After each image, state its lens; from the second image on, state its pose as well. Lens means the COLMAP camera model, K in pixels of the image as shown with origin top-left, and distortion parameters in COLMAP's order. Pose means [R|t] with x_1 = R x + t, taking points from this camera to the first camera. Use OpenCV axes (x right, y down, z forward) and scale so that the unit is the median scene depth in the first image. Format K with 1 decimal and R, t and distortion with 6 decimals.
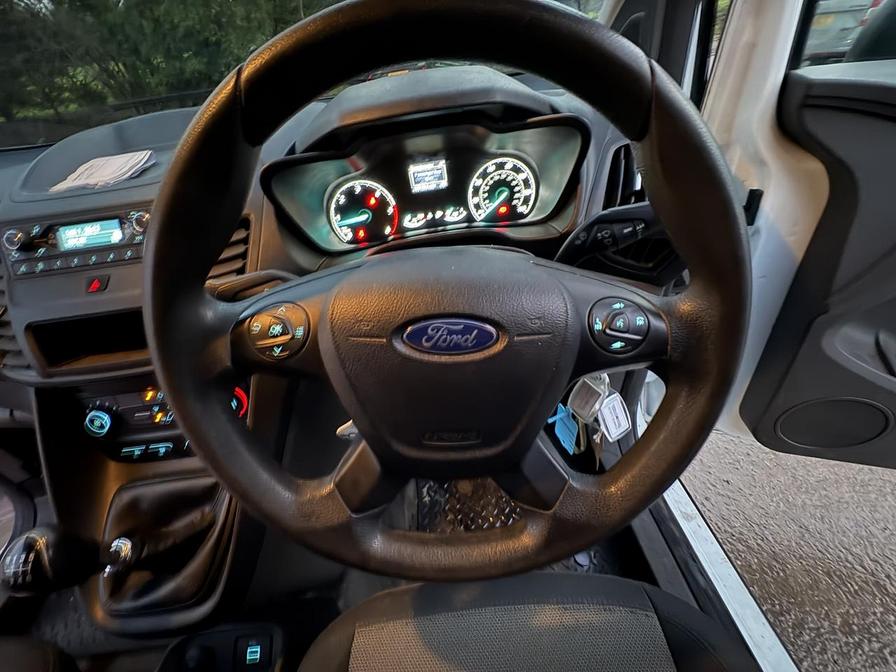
lens RADIAL K [[358.7, 0, 449.6], [0, 358.7, 338.4], [0, 0, 1]] dist [-0.001522, 0.000644]
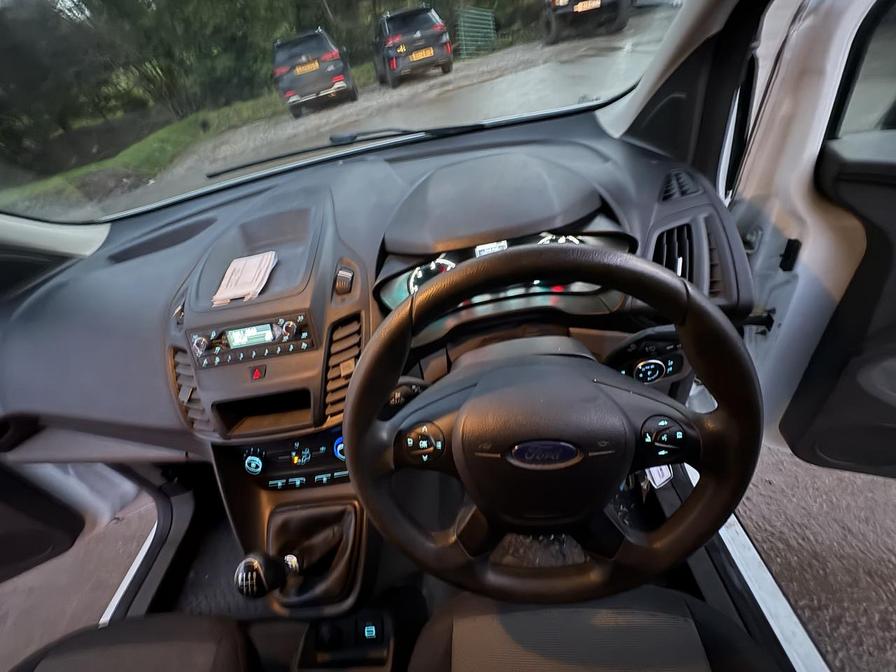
lens RADIAL K [[358.7, 0, 449.4], [0, 358.7, 338.3], [0, 0, 1]] dist [-0.001522, 0.000644]
pose [[0.995455, -0.031129, -0.090003, -0.099386], [0.036486, 0.997620, 0.058500, -0.239668], [0.087968, -0.061518, 0.994222, -0.198205]]
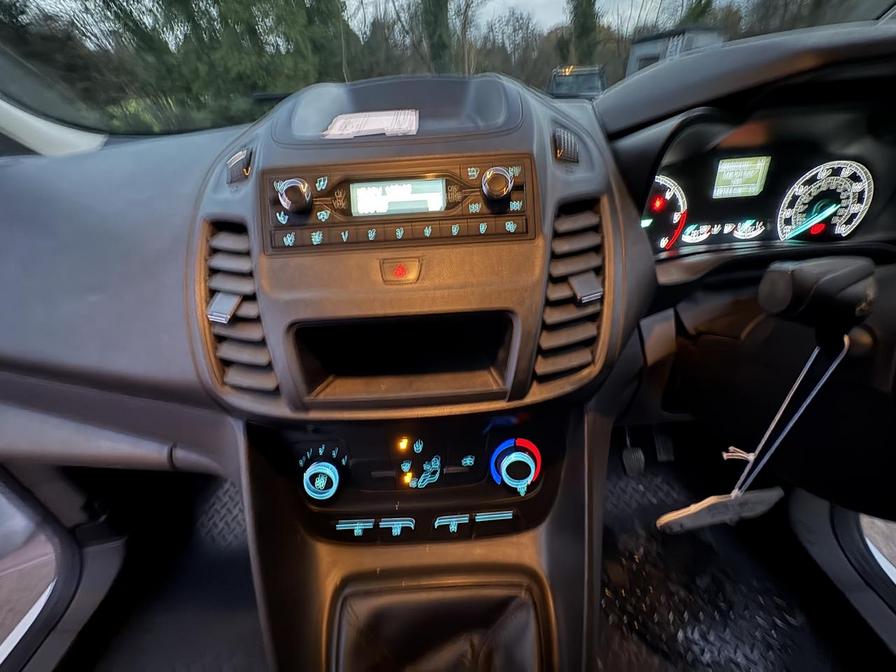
lens RADIAL K [[358.7, 0, 446.9], [0, 358.7, 338.8], [0, 0, 1]] dist [-0.001522, 0.000644]
pose [[0.996864, 0.078694, -0.008389, -0.640920], [-0.079138, 0.990664, -0.111008, 0.026367], [-0.000425, 0.111324, 0.993784, 0.266956]]
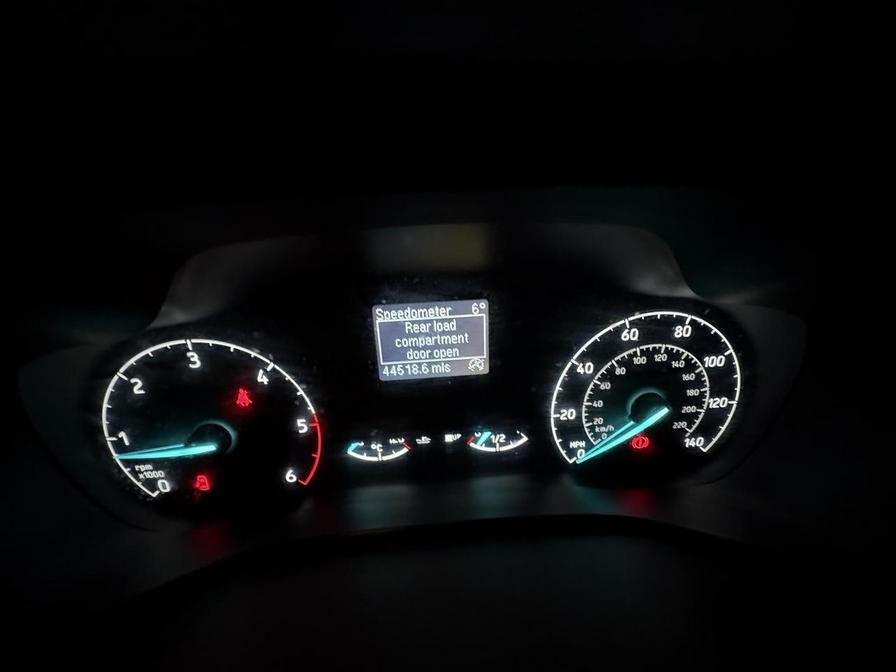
lens RADIAL K [[358.7, 0, 455.8], [0, 358.7, 343.0], [0, 0, 1]] dist [-0.001522, 0.000644]
pose [[0.995352, 0.083141, 0.048595, -0.052334], [-0.071455, 0.975916, -0.206110, -0.380196], [-0.064561, 0.201680, 0.977321, 0.680427]]
